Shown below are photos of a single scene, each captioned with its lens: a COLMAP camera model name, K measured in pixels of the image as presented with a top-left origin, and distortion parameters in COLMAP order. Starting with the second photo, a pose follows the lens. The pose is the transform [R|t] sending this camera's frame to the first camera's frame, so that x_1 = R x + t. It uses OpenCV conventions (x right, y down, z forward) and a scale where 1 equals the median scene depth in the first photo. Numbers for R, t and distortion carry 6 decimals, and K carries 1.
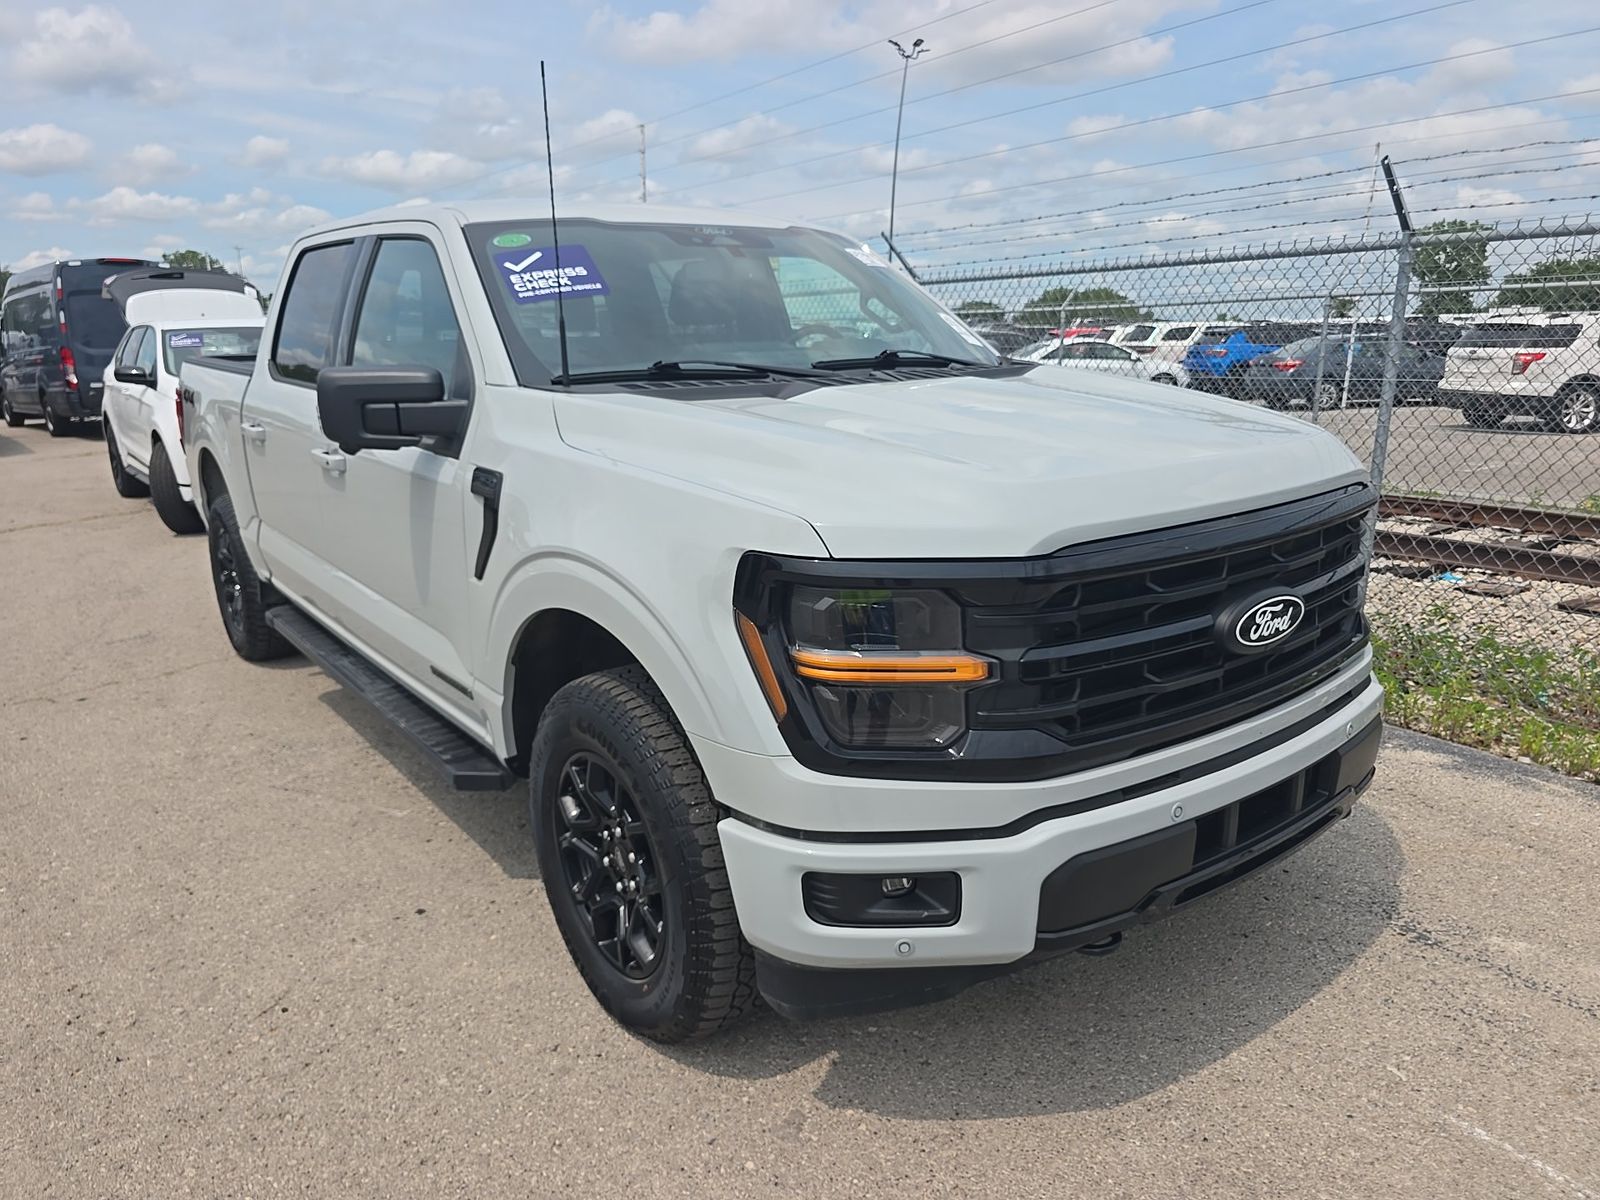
lens RADIAL K [[1072.4, 0, 800.0], [0, 1072.4, 600.0], [0, 0, 1]] dist [0.048679, -0.044725]
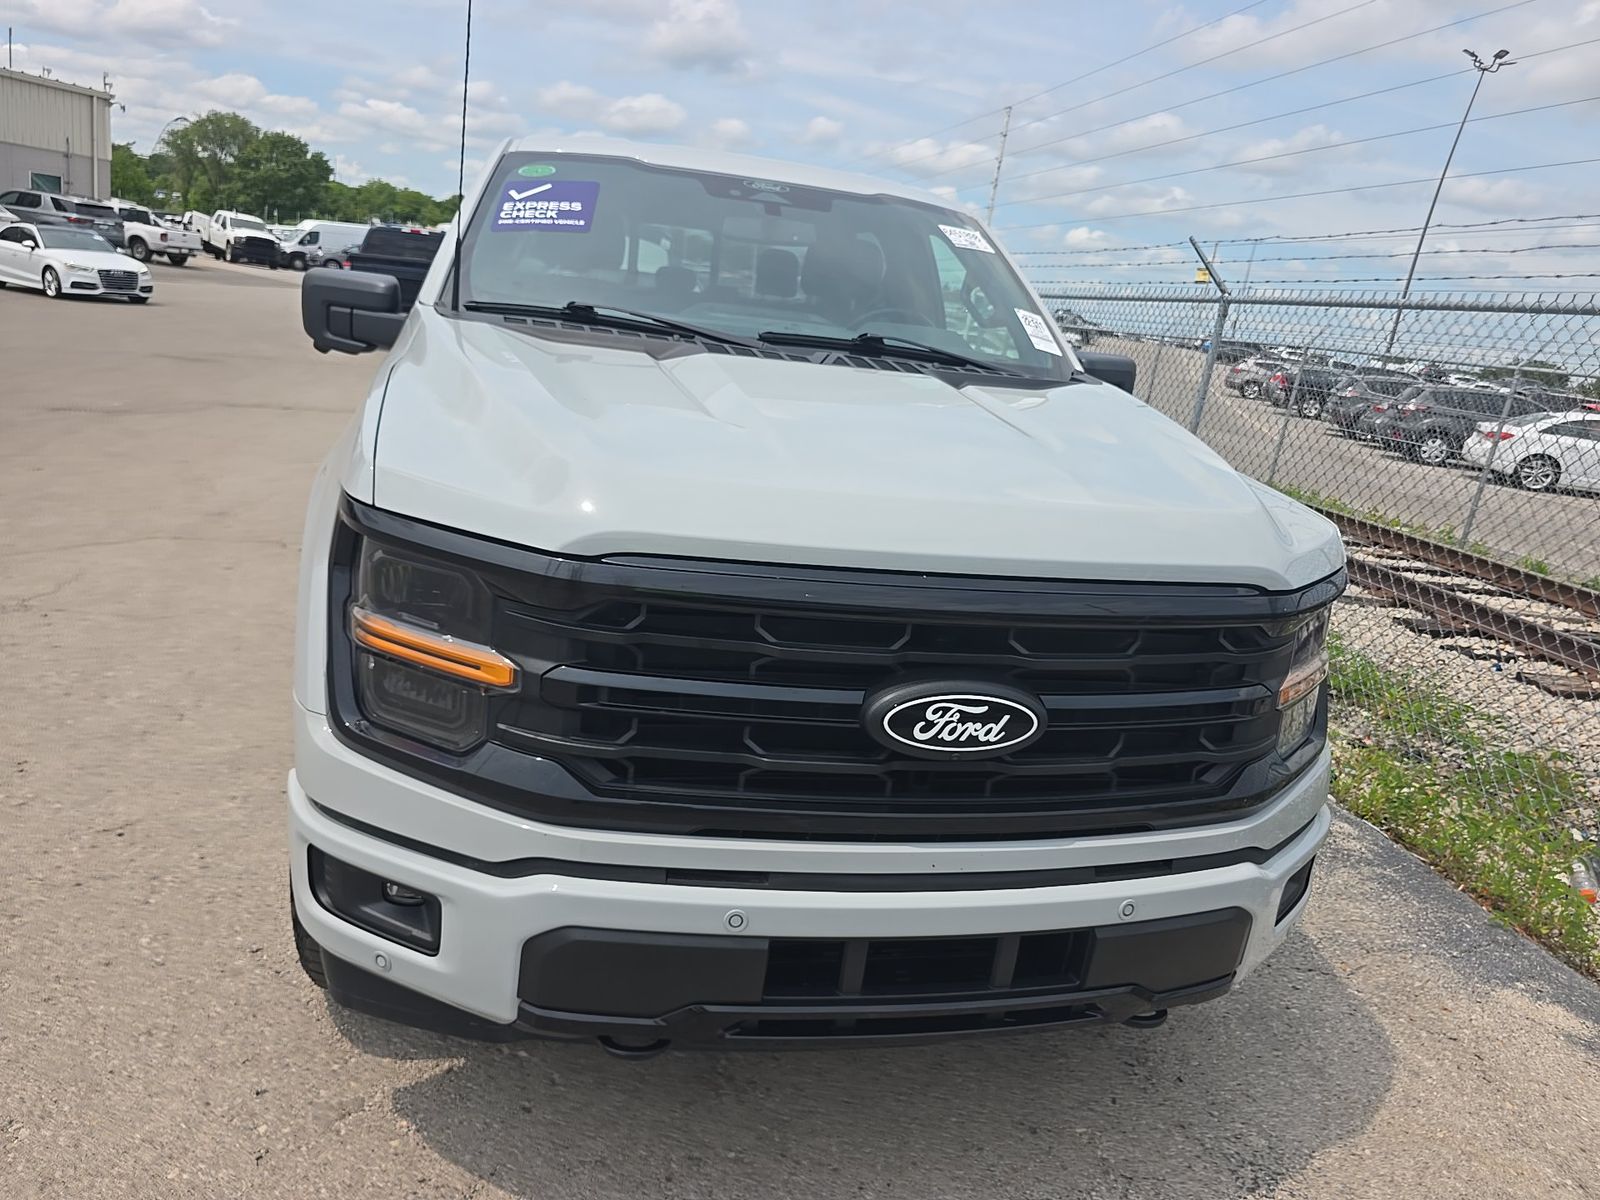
lens RADIAL K [[1072.4, 0, 800.0], [0, 1072.4, 600.0], [0, 0, 1]] dist [0.048679, -0.044725]
pose [[0.902398, 0.229787, -0.364521, 0.587888], [-0.229185, 0.972316, 0.045566, -0.072481], [0.364900, 0.042424, 0.930080, 0.262088]]
